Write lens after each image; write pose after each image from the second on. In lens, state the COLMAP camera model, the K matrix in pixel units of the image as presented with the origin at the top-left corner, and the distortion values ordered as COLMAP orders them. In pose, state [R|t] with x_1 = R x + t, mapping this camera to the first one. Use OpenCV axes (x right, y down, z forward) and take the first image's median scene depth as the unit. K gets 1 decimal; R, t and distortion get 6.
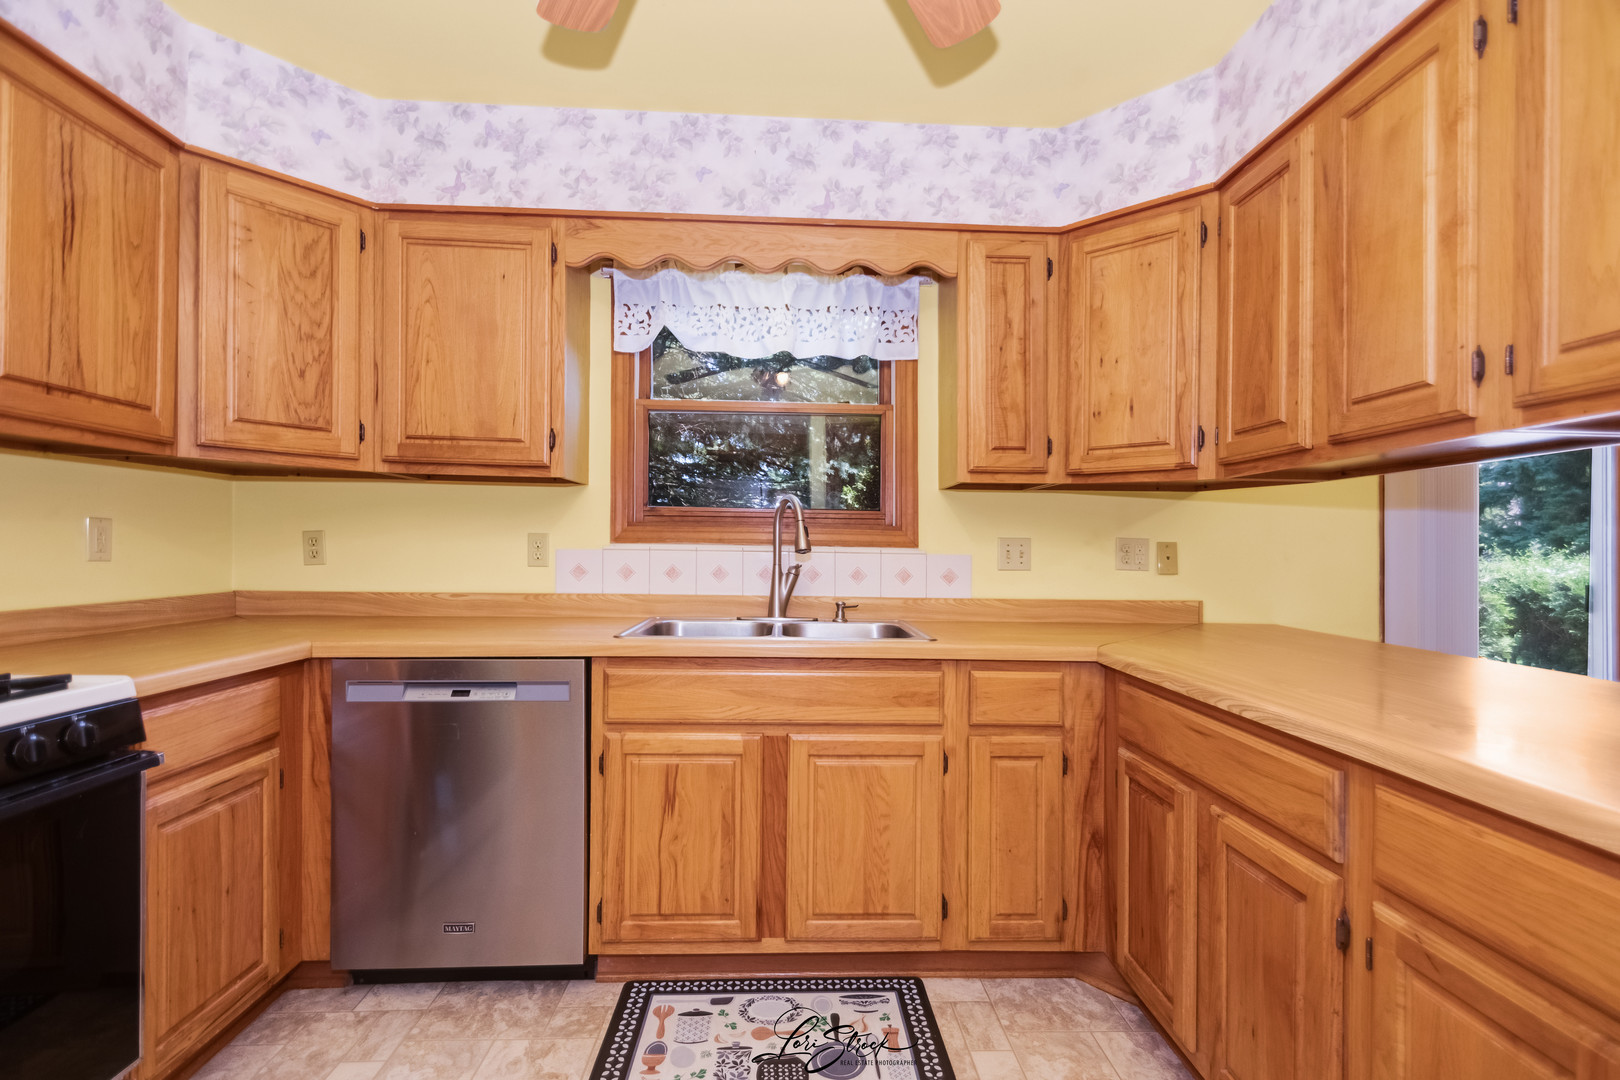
lens RADIAL K [[711.2, 0, 806.0], [0, 711.2, 558.4], [0, 0, 1]] dist [0.008583, -0.007332]
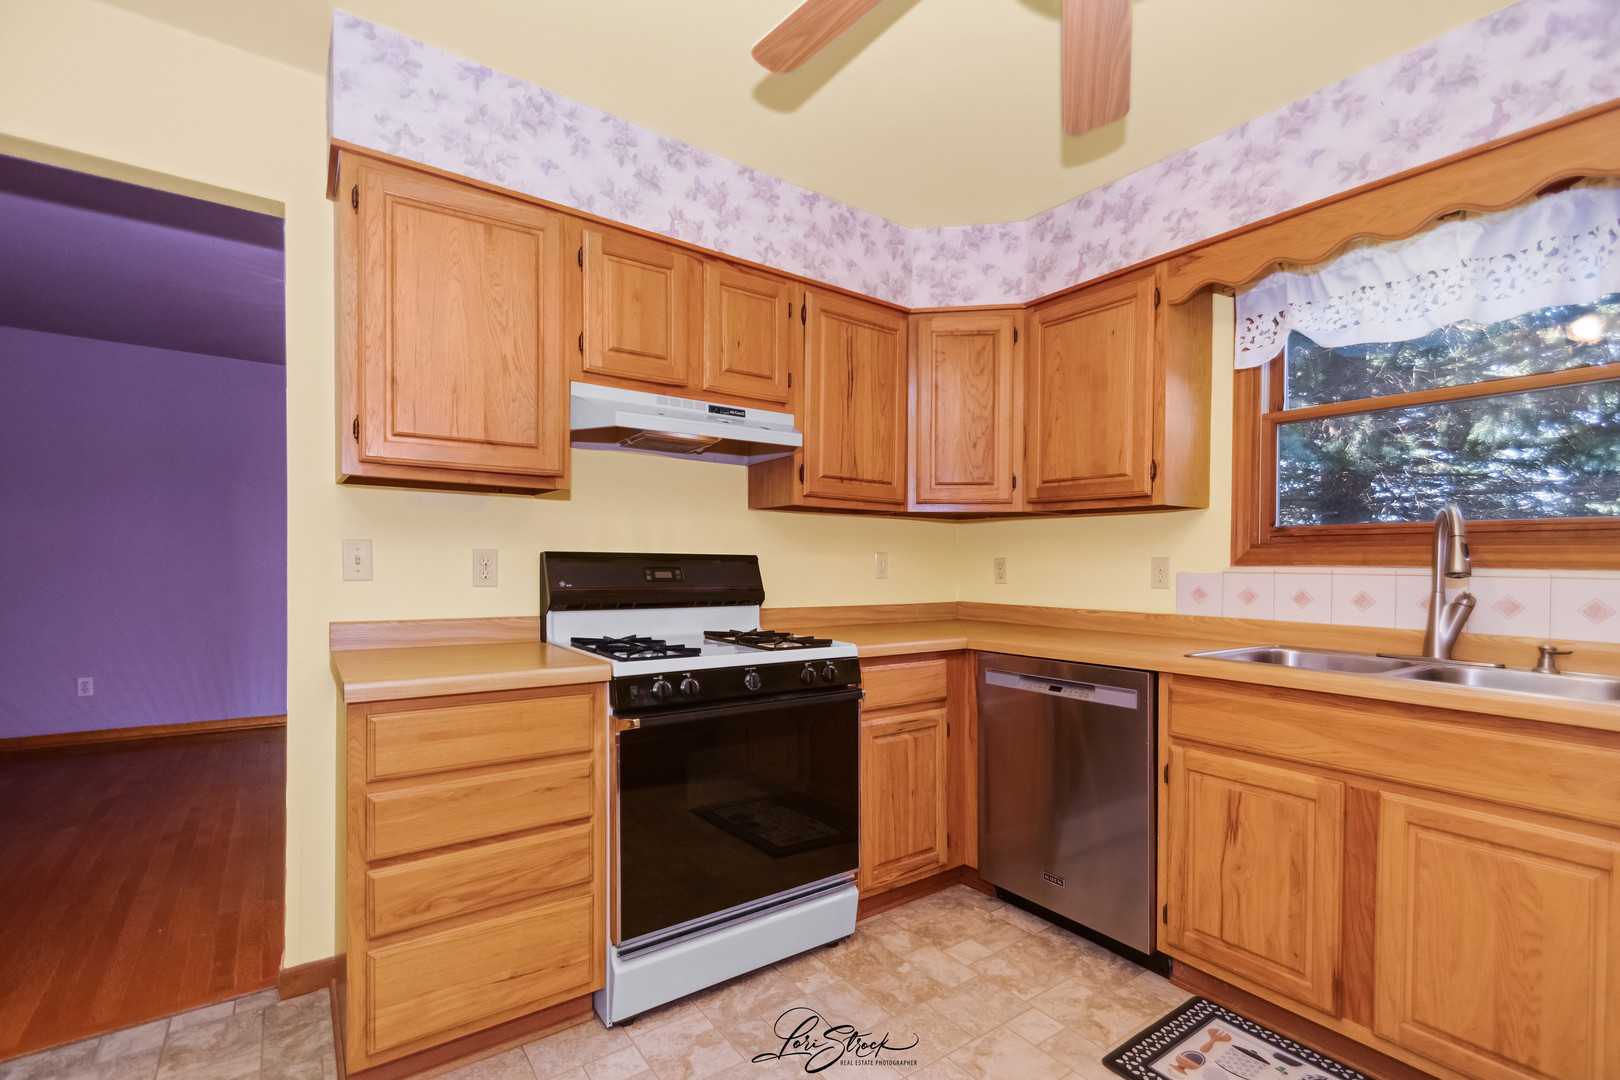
lens RADIAL K [[704.8, 0, 815.0], [0, 704.8, 585.9], [0, 0, 1]] dist [0.000964, -0.006108]
pose [[0.552550, 0.018782, -0.833268, 0.287625], [-0.015946, 0.999801, 0.011962, 0.004264], [0.833327, 0.006678, 0.552739, -0.018823]]
